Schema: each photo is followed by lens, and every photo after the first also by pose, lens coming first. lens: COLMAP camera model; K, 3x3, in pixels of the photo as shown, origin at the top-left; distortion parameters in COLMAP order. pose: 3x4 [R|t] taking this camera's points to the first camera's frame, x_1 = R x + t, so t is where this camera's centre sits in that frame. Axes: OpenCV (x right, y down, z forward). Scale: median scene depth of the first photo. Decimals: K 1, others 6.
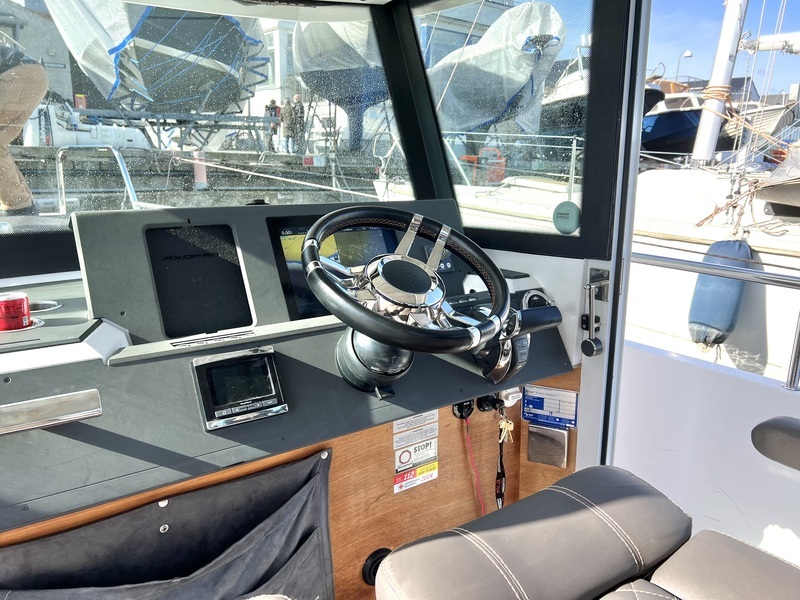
lens RADIAL K [[603.2, 0, 403.4], [0, 603.2, 301.2], [0, 0, 1]] dist [0.057351, -0.064737]
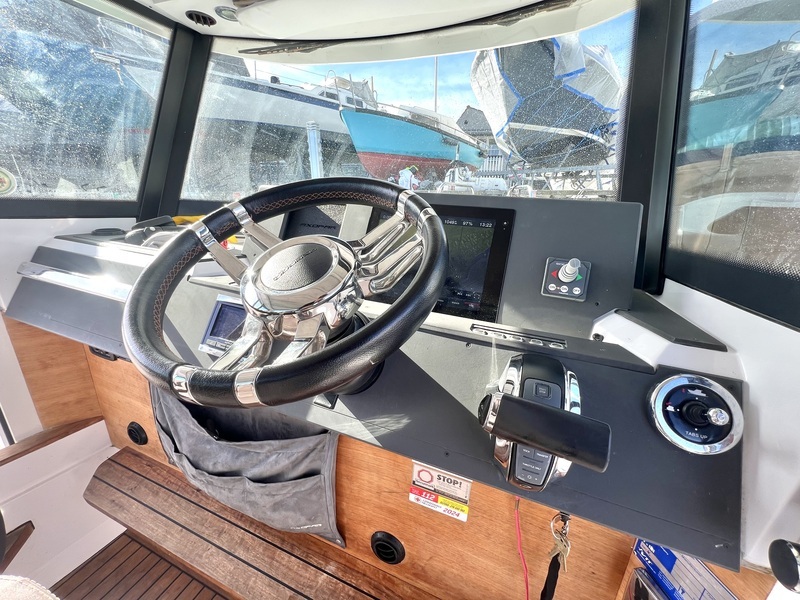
lens RADIAL K [[319.8, 0, 398.6], [0, 319.8, 301.5], [0, 0, 1]] dist [-0.000954, 0.000050]
pose [[0.547008, 0.281055, -0.788537, 0.291452], [-0.233617, 0.955784, 0.178606, -0.073315], [0.803869, 0.086517, 0.588481, 0.666405]]
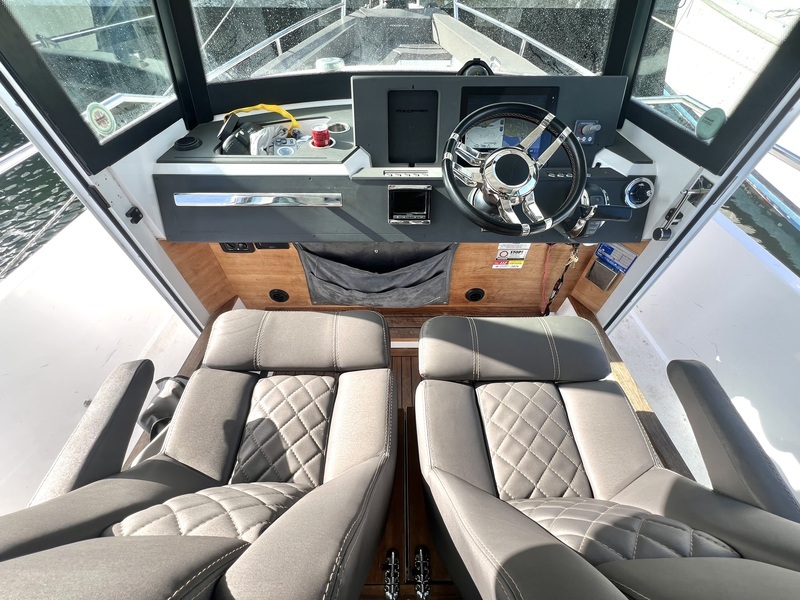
lens RADIAL K [[319.8, 0, 398.6], [0, 319.8, 301.5], [0, 0, 1]] dist [-0.000954, 0.000050]
pose [[0.820715, 0.432234, -0.373632, 0.164194], [-0.123481, 0.772696, 0.622651, -0.190314], [0.557834, -0.464882, 0.687536, 0.103949]]
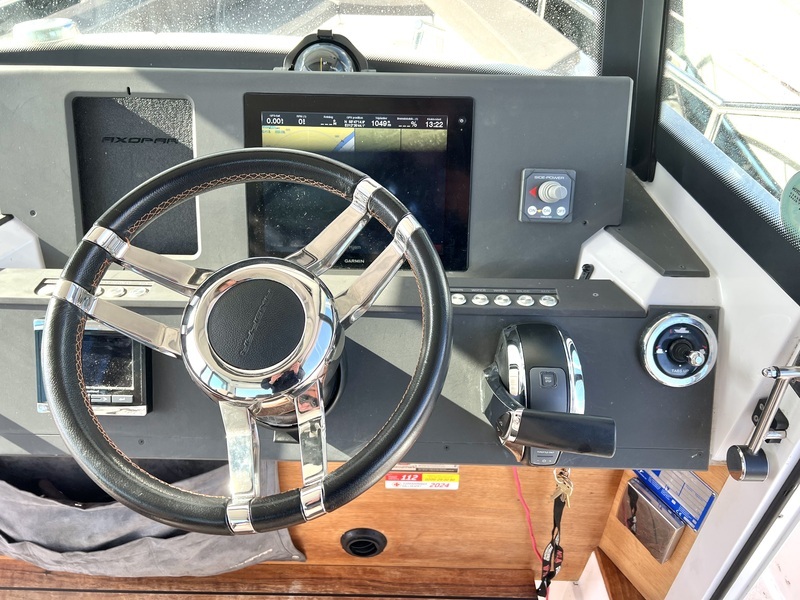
lens RADIAL K [[606.9, 0, 406.8], [0, 606.9, 301.8], [0, 0, 1]] dist [0.051297, -0.067016]
pose [[0.811576, 0.366131, -0.455295, 0.274015], [-0.139070, 0.877947, 0.458114, -0.250193], [0.567454, -0.308476, 0.763438, 0.504081]]
